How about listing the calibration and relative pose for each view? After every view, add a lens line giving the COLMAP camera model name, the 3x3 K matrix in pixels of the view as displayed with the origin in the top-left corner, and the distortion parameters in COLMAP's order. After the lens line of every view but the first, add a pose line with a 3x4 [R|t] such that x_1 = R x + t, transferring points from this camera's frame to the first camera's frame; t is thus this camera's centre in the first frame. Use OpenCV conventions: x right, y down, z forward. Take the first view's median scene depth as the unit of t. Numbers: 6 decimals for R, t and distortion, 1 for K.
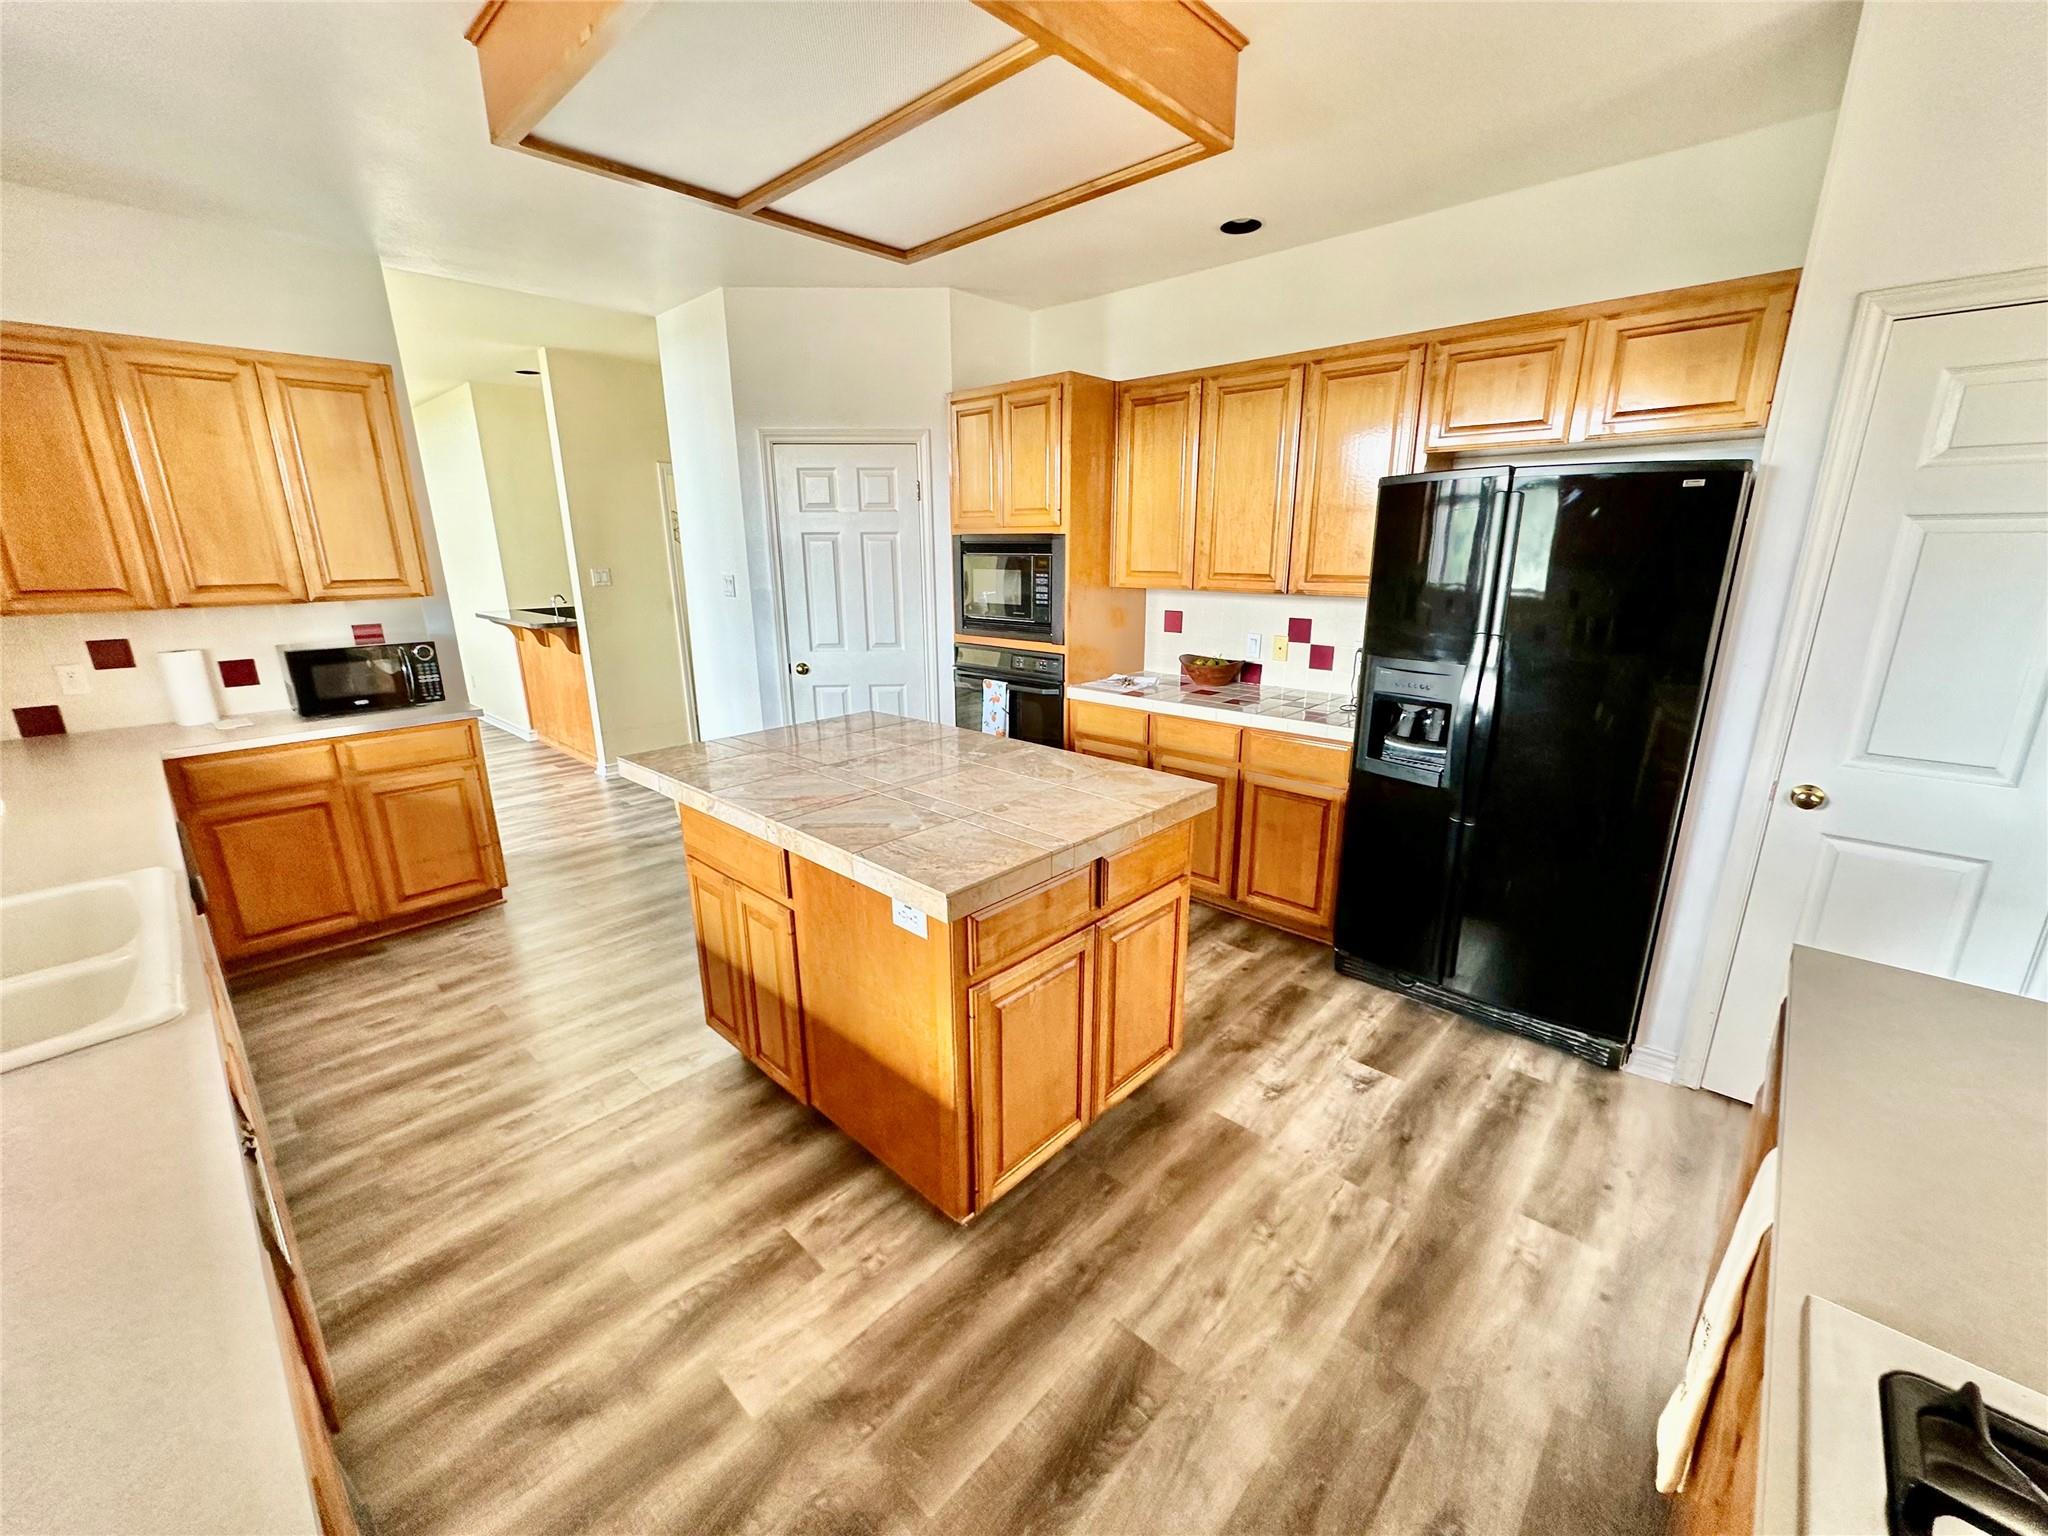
lens RADIAL K [[817.9, 0, 1024.0], [0, 817.9, 768.0], [0, 0, 1]] dist [0.002295, 0.000109]
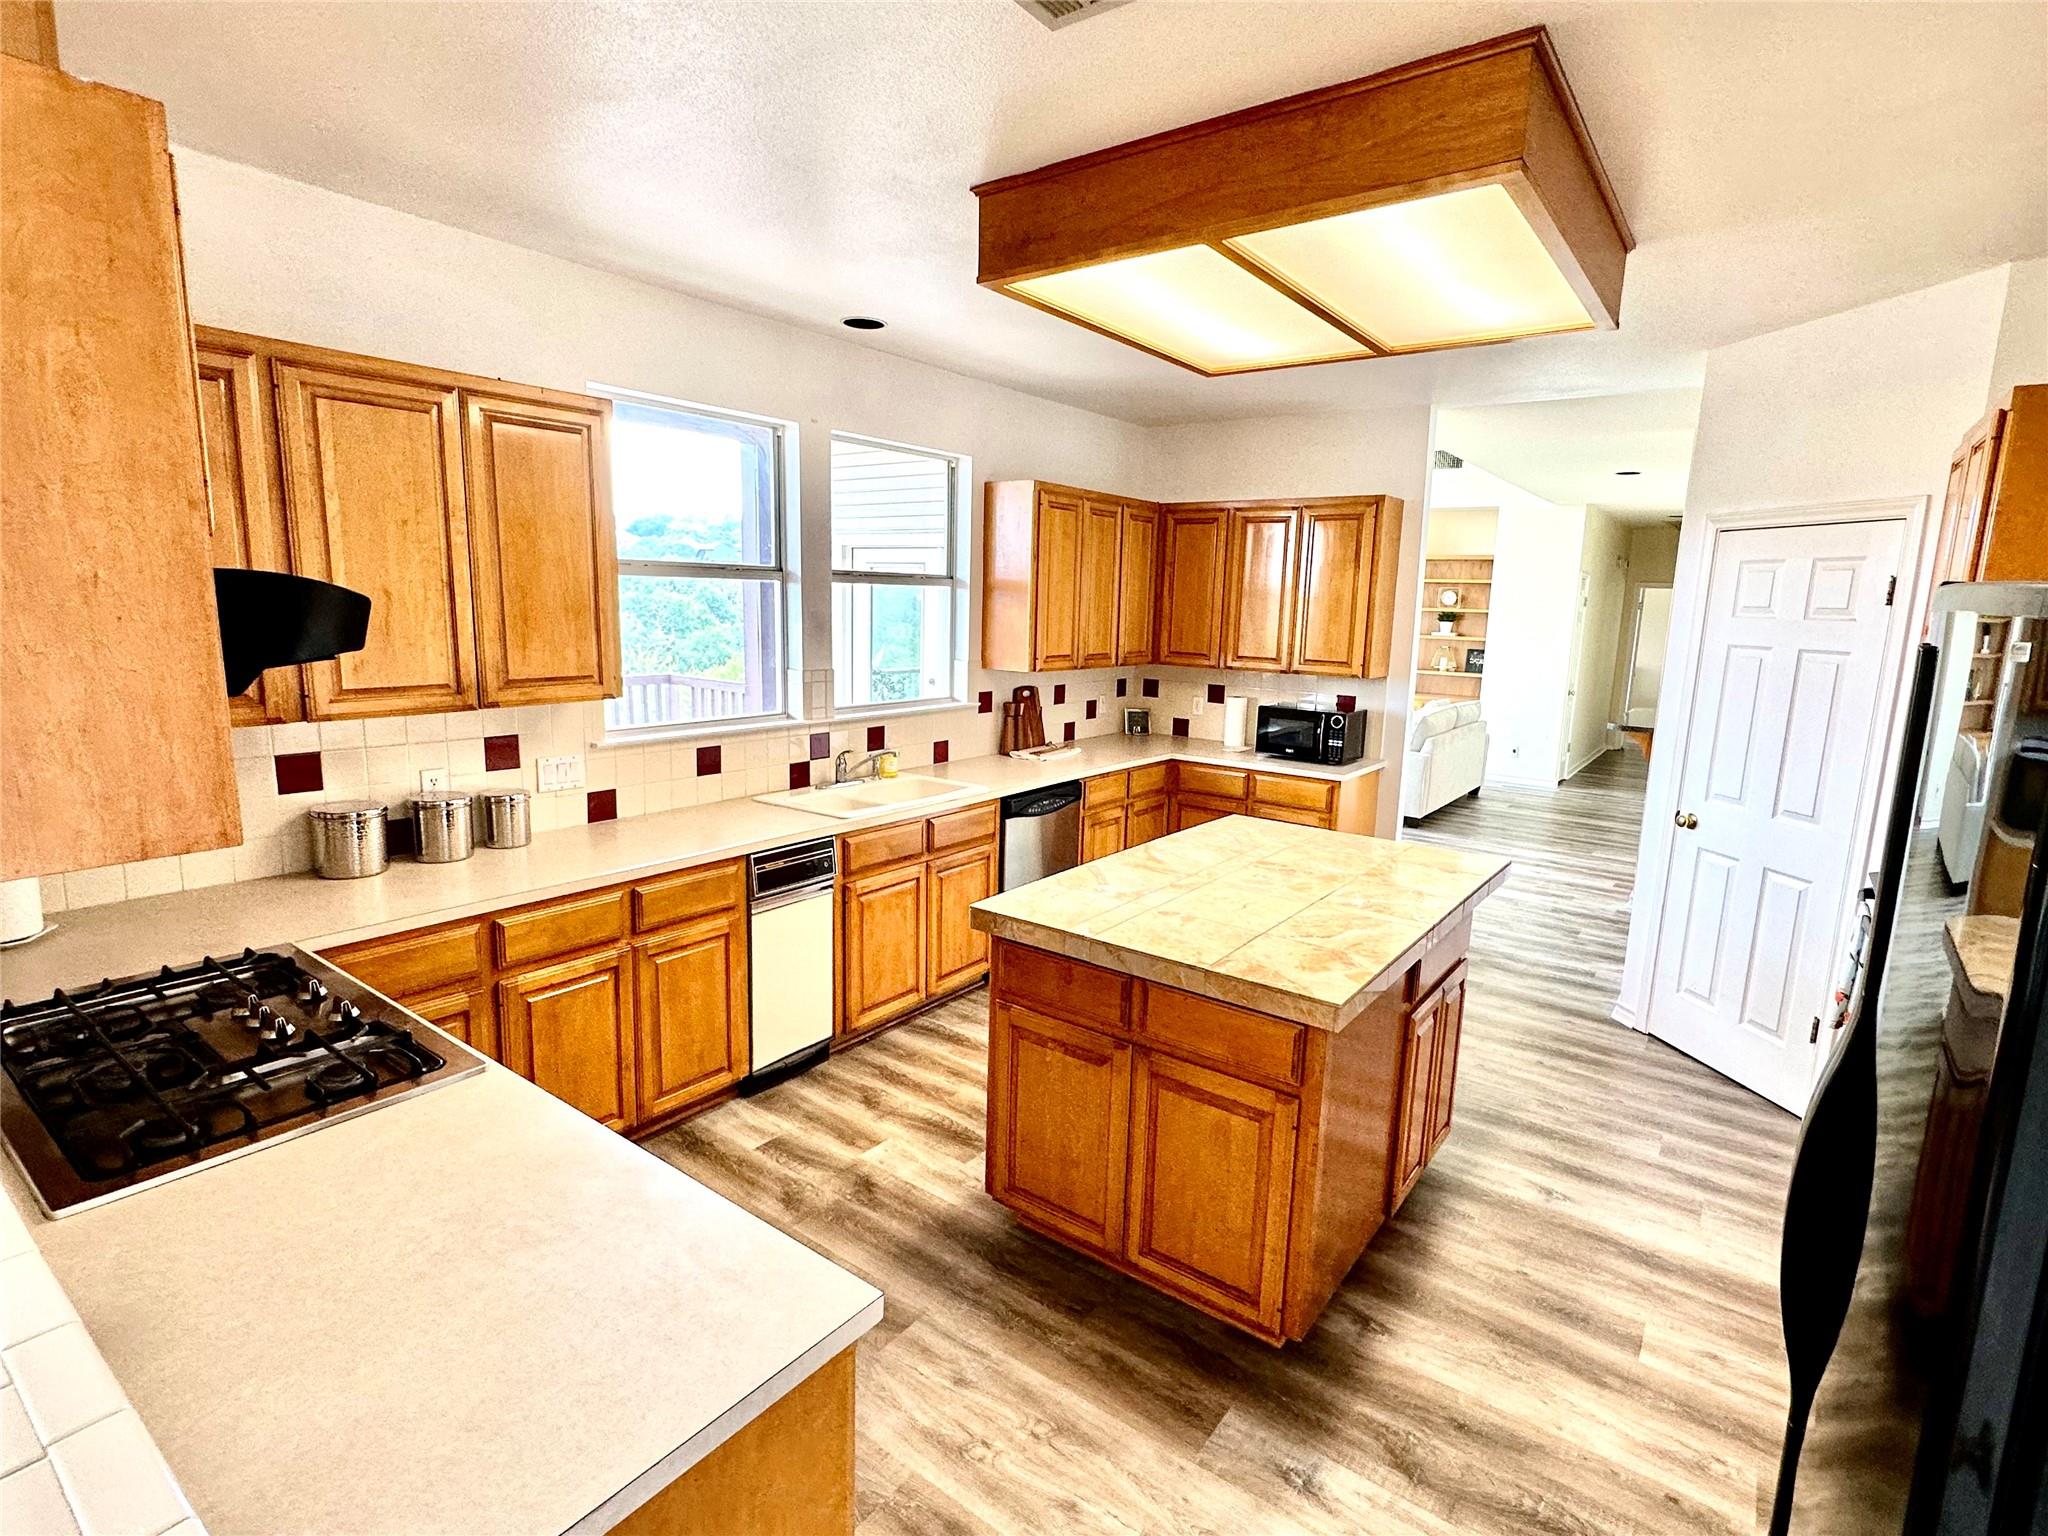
lens RADIAL K [[1014.6, 0, 1032.8], [0, 1014.6, 773.0], [0, 0, 1]] dist [-0.003965, -0.001035]
pose [[0.113201, 0.181132, -0.976922, 0.991145], [-0.294085, 0.945293, 0.141191, -0.210980], [0.949052, 0.271316, 0.160276, 0.496801]]
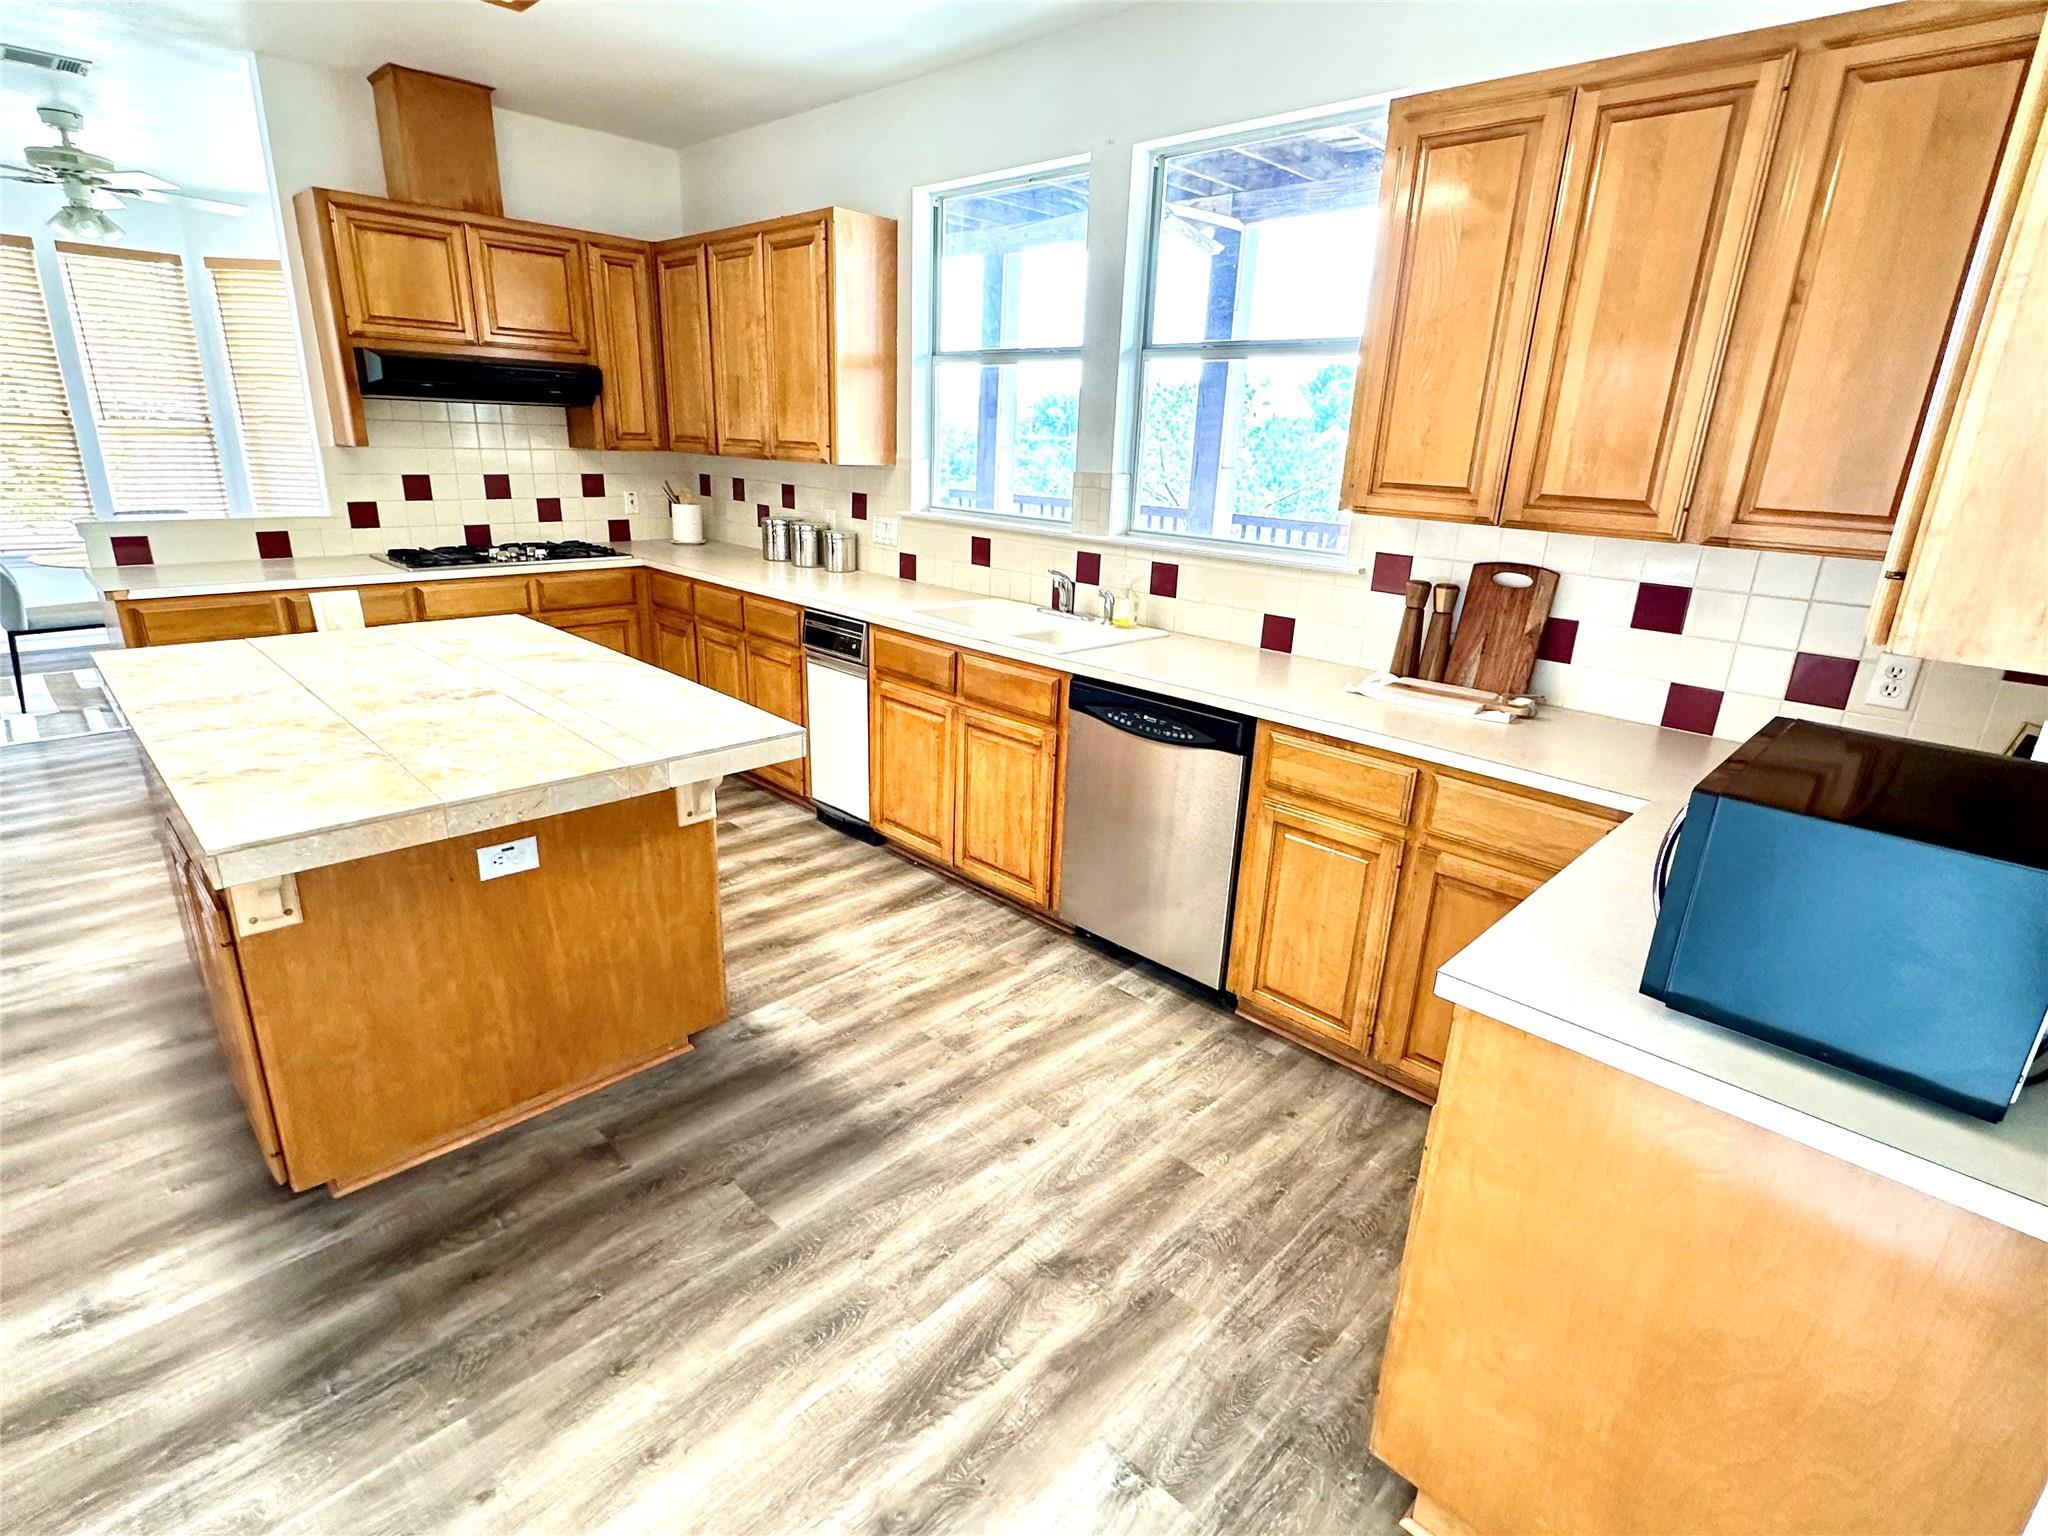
lens RADIAL K [[1014.6, 0, 1032.8], [0, 1014.6, 773.0], [0, 0, 1]] dist [-0.003965, -0.001035]
pose [[-0.999311, -0.035669, 0.010234, -0.740336], [-0.023743, 0.826546, 0.562368, -0.477729], [-0.028518, 0.561737, -0.826824, 1.808212]]
